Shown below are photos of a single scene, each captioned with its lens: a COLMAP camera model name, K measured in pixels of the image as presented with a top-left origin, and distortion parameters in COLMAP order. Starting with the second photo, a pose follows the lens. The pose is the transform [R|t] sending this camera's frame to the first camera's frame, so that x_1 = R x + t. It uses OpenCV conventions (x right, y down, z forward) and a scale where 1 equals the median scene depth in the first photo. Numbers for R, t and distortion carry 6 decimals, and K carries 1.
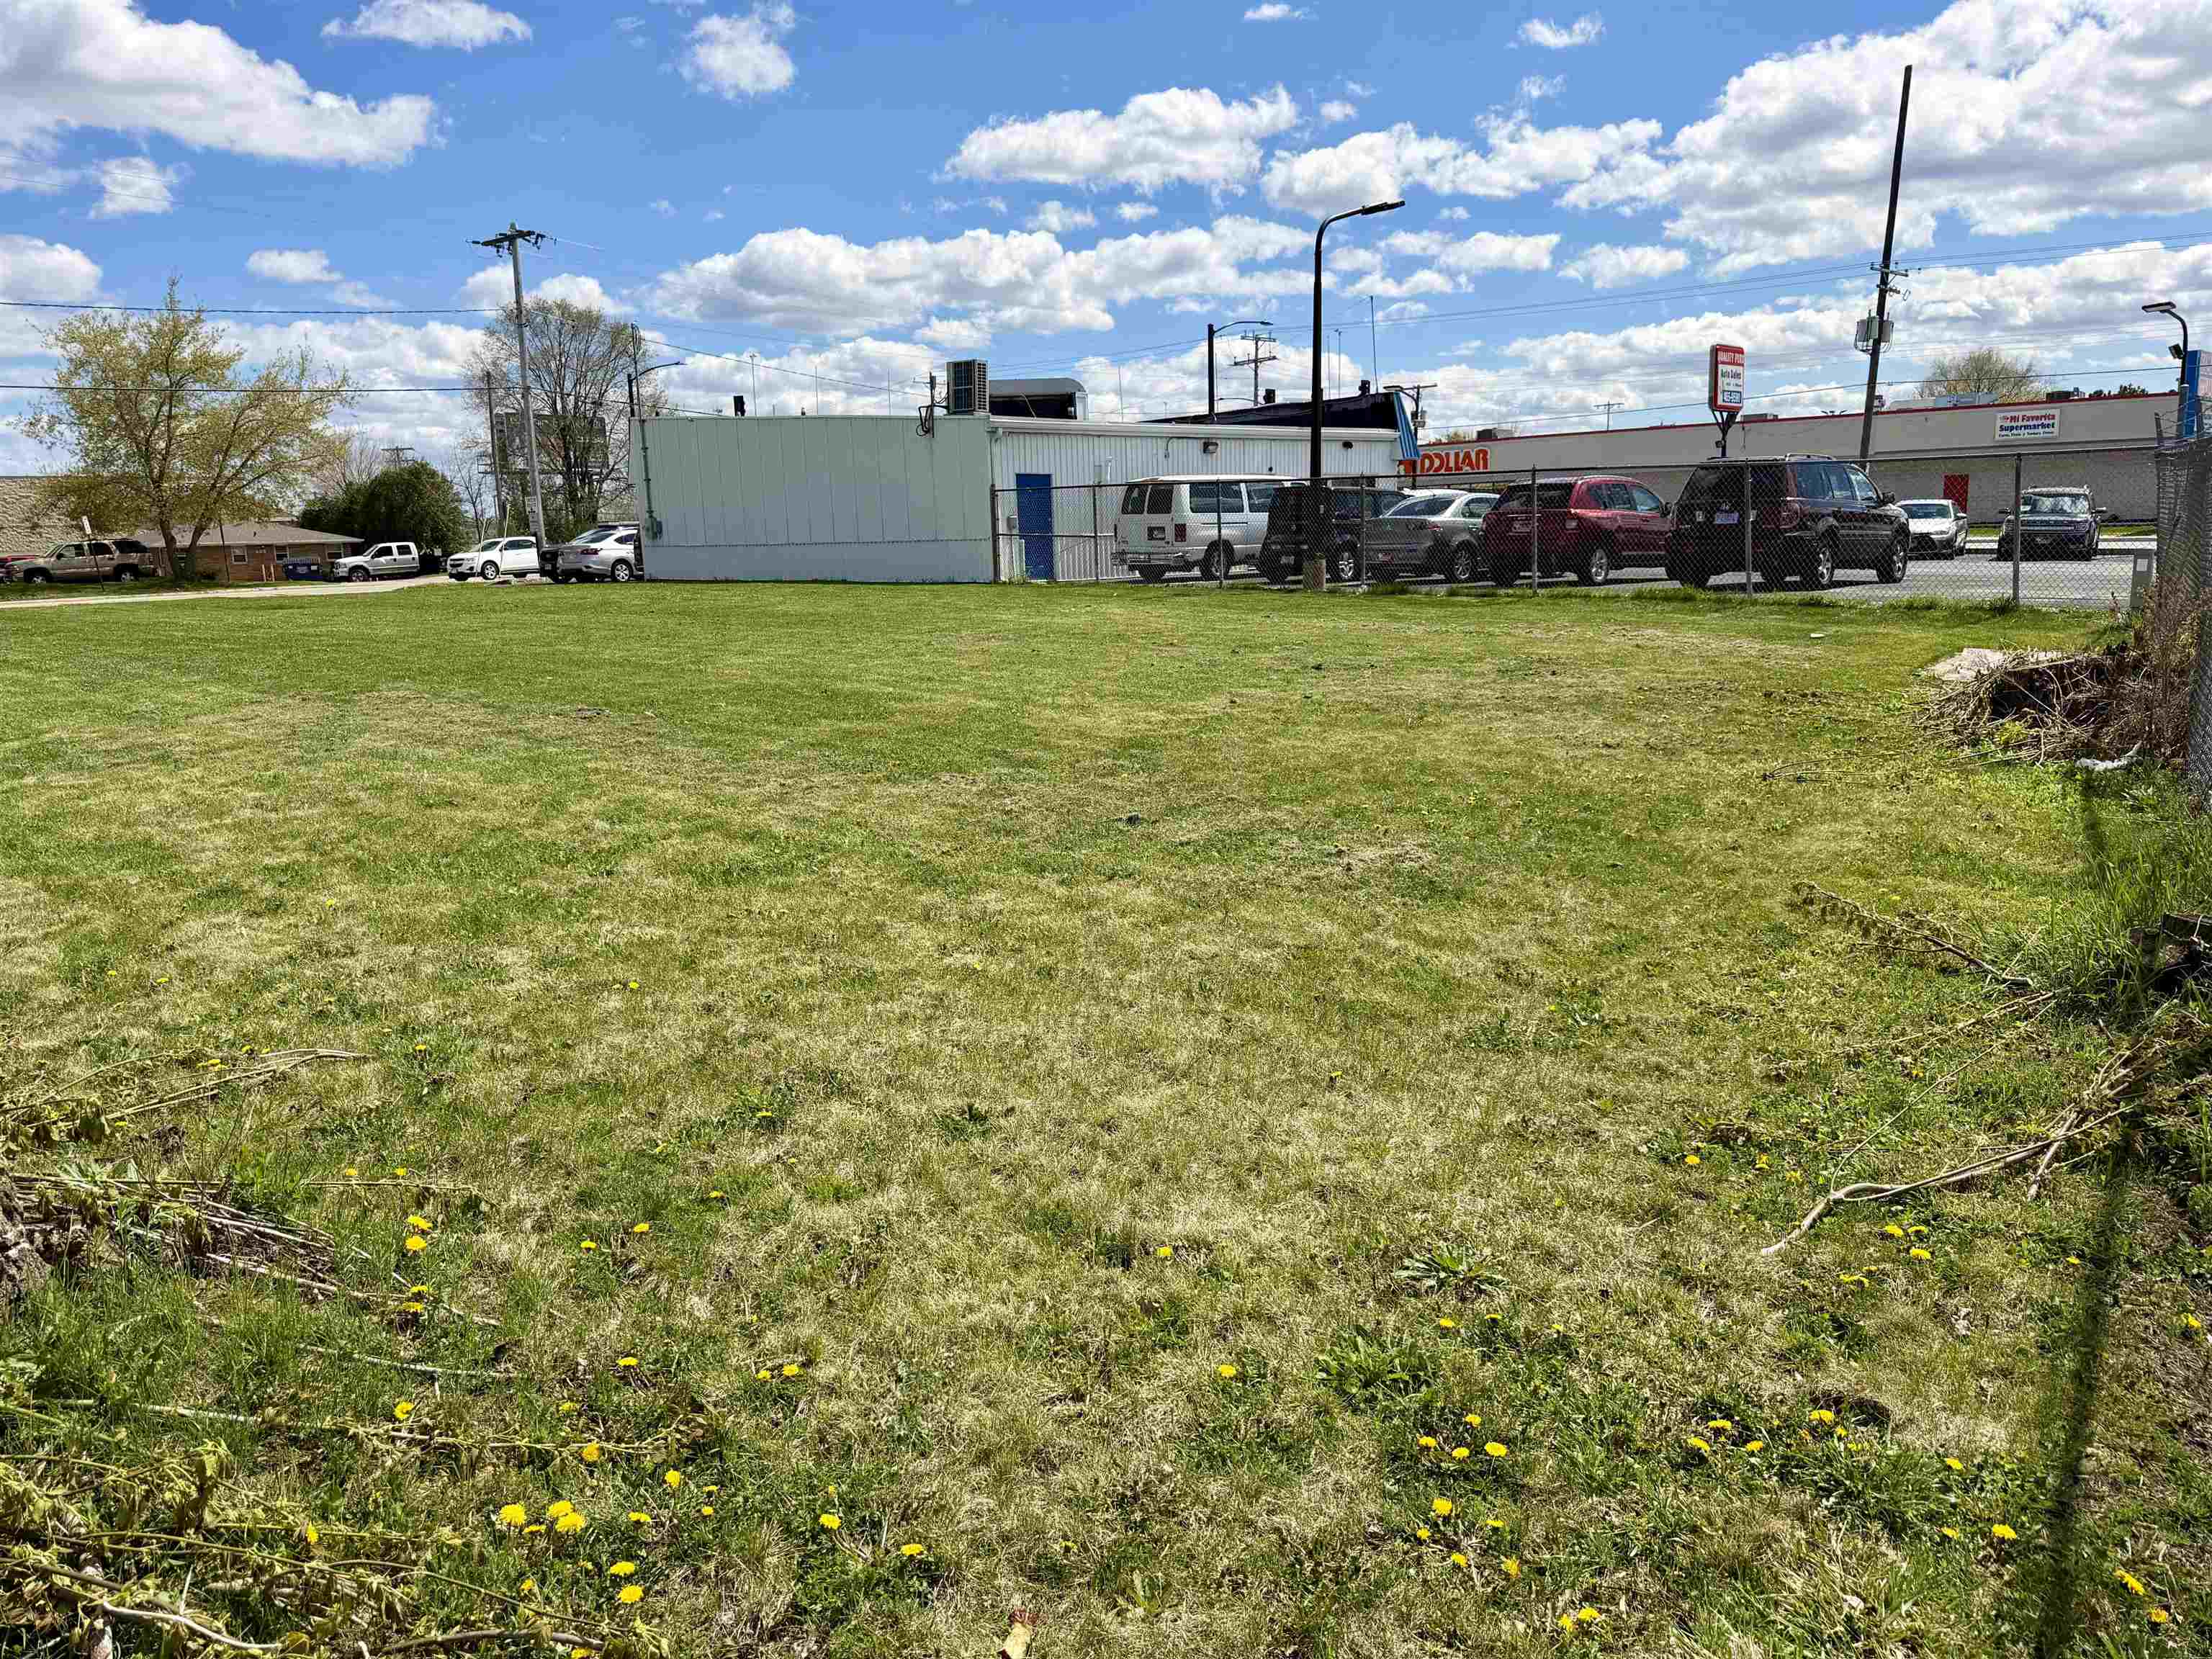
lens RADIAL K [[1558.6, 0, 1110.9], [0, 1558.6, 792.9], [0, 0, 1]] dist [0.021500, -0.018512]
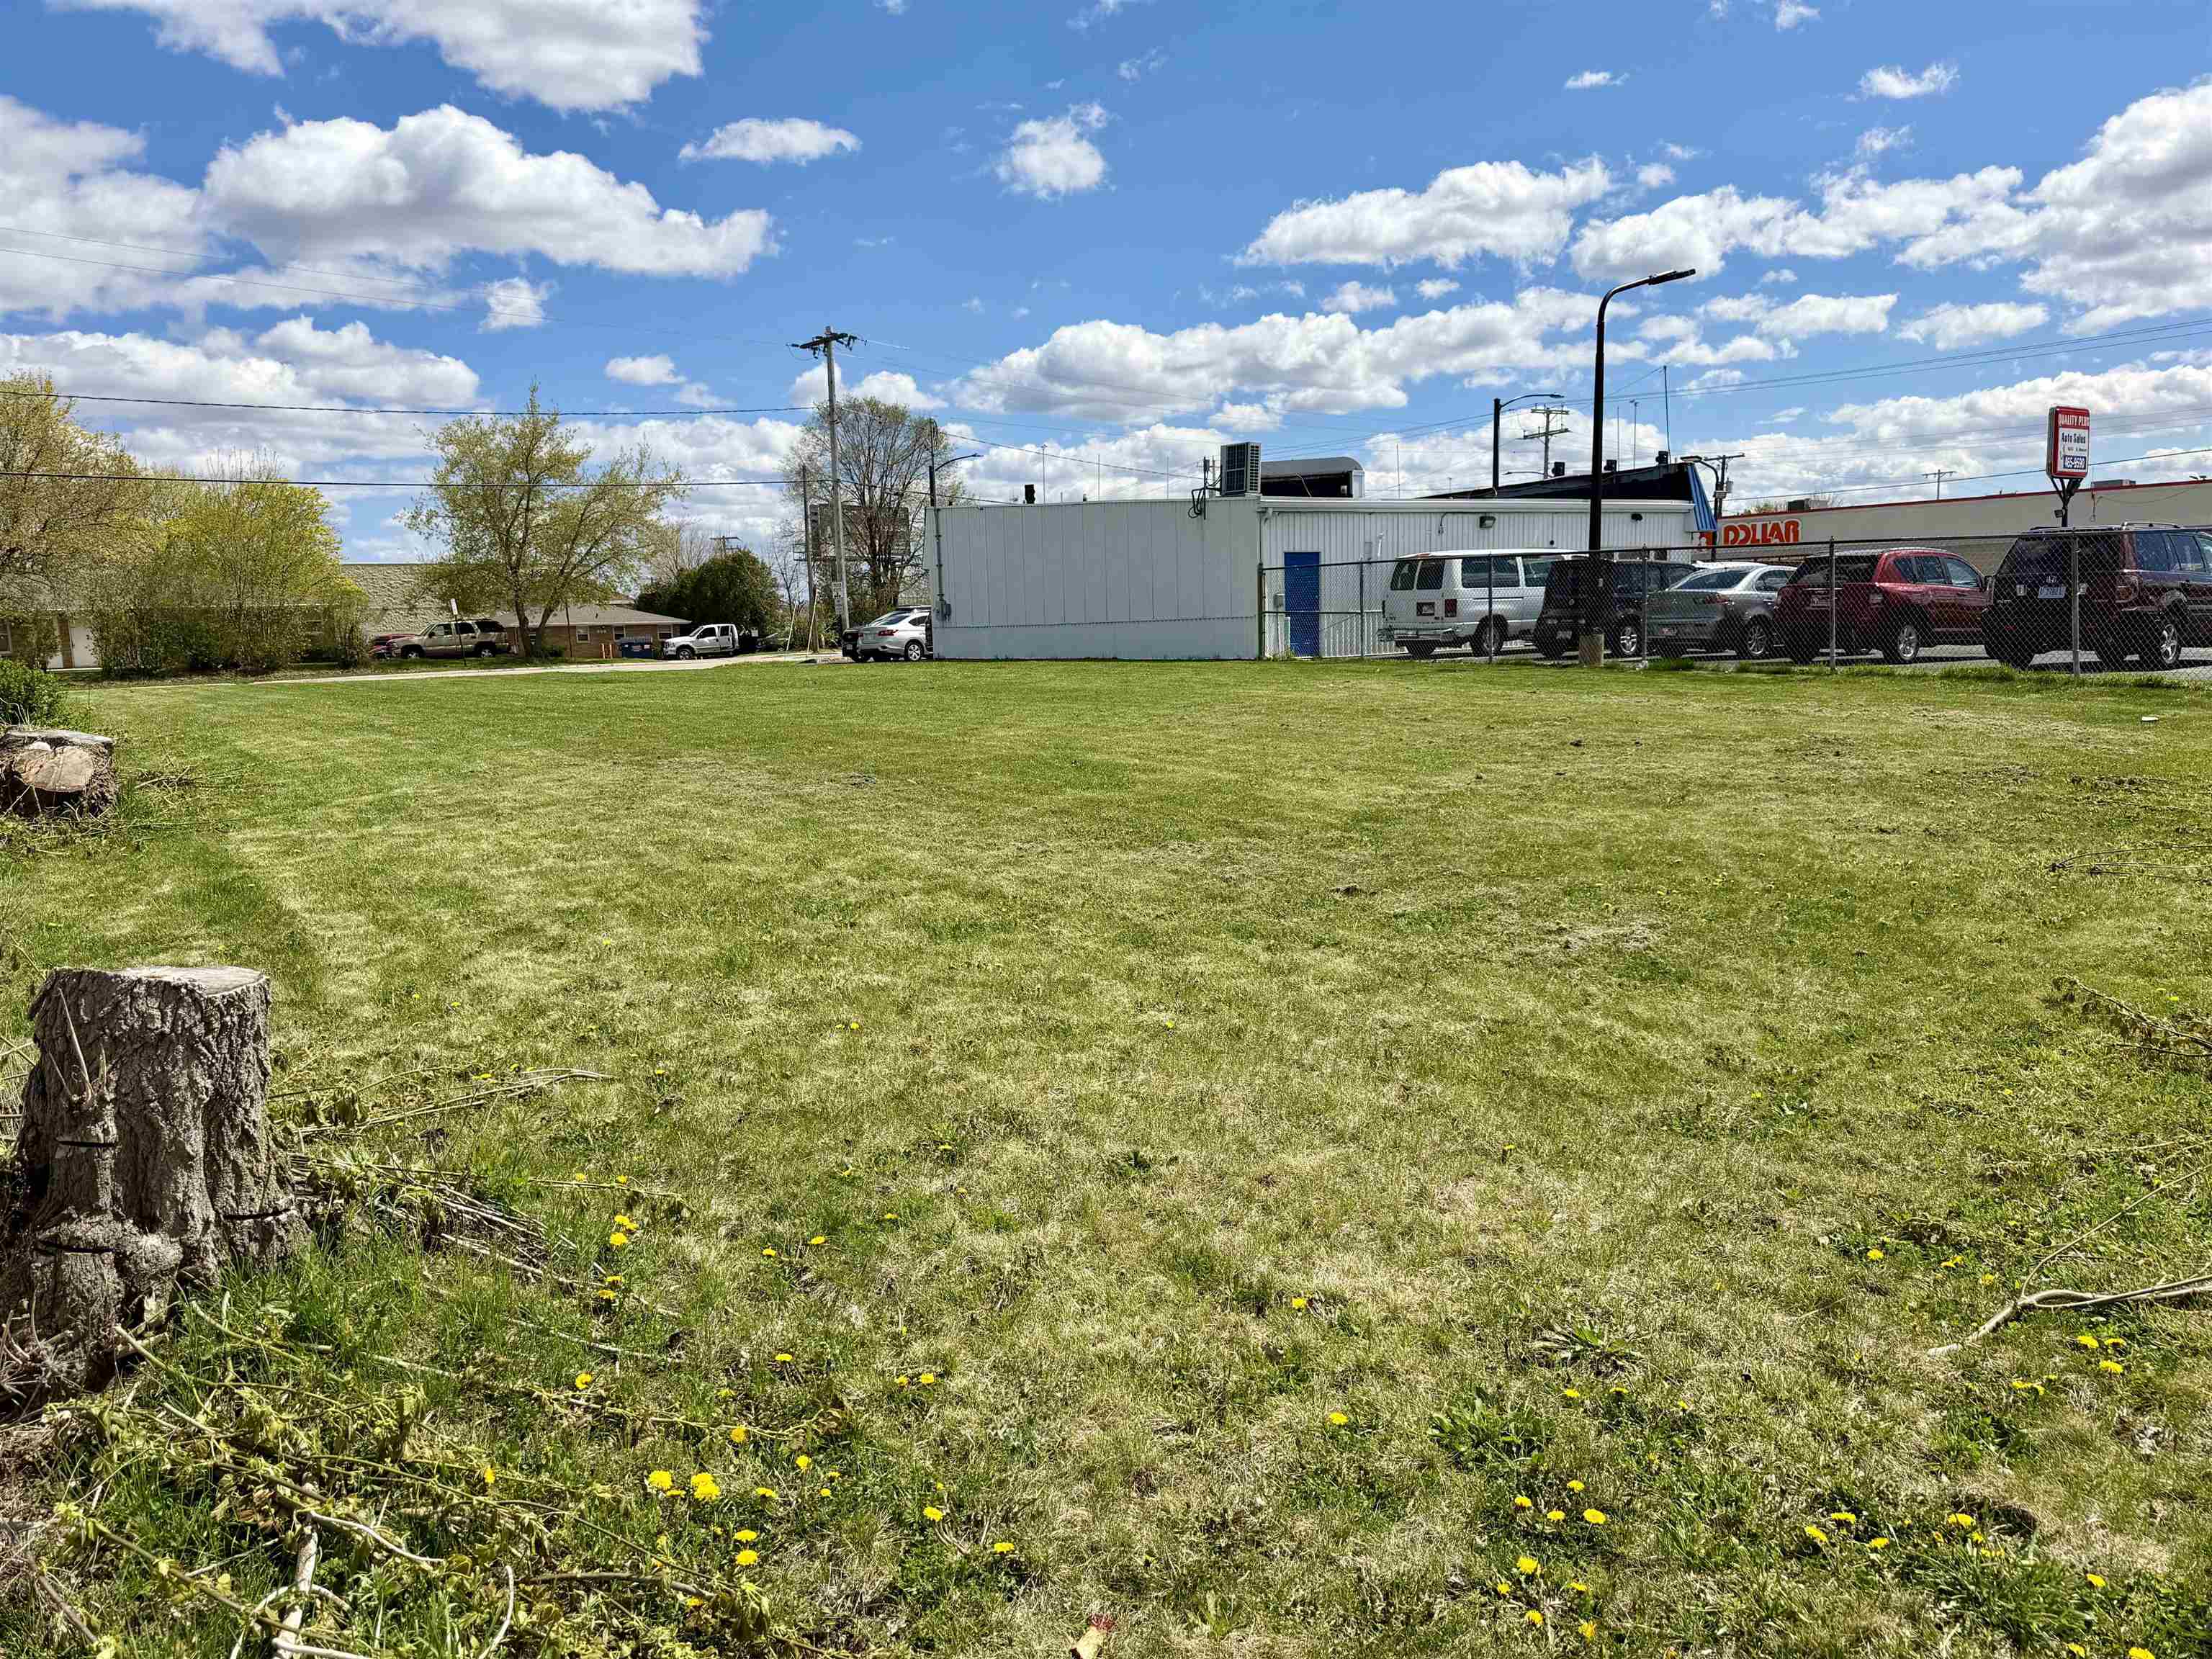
lens RADIAL K [[1559.5, 0, 1106.0], [0, 1559.5, 829.5], [0, 0, 1]] dist [0.027272, -0.027043]
pose [[0.982737, 0.023235, -0.183544, 0.080760], [-0.028230, 0.999298, -0.024647, 0.013092], [0.182842, 0.029403, 0.982703, -0.030518]]
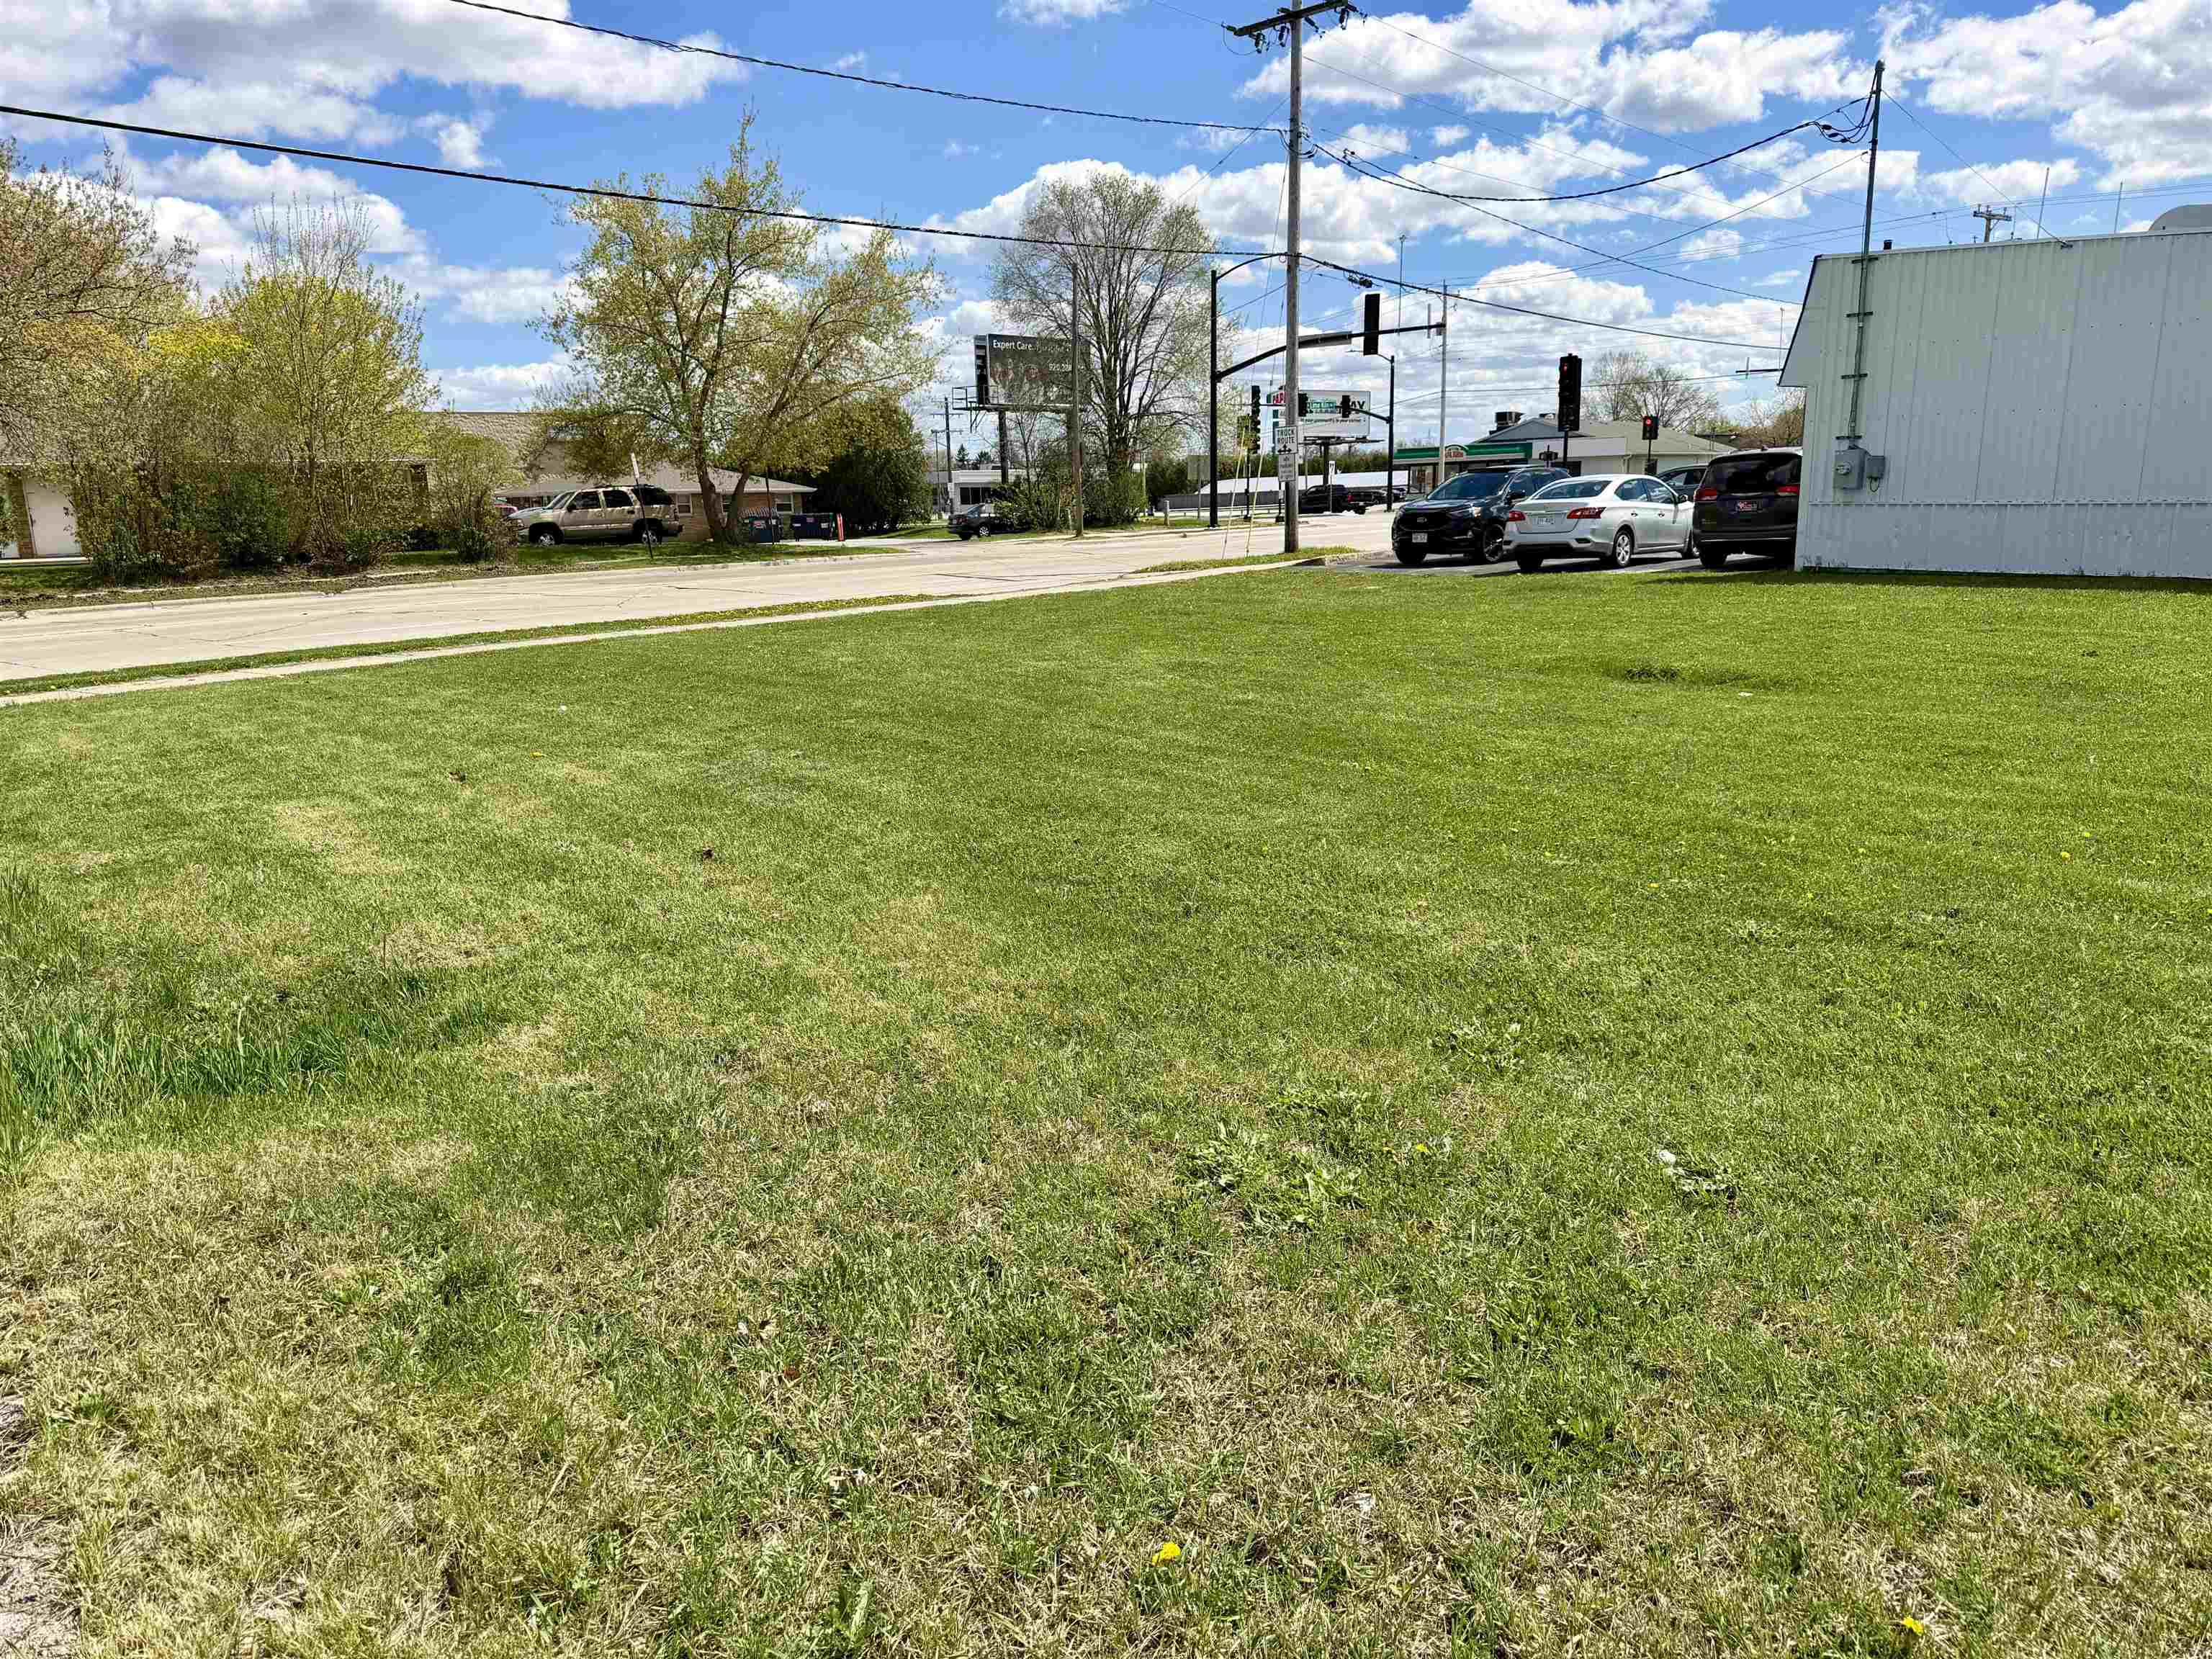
lens RADIAL K [[1559.5, 0, 1106.0], [0, 1559.5, 829.5], [0, 0, 1]] dist [0.027272, -0.027043]
pose [[0.989863, 0.034657, -0.137729, -2.747397], [-0.027368, 0.998140, 0.054473, -0.404864], [0.139360, -0.050151, 0.988971, 2.574286]]
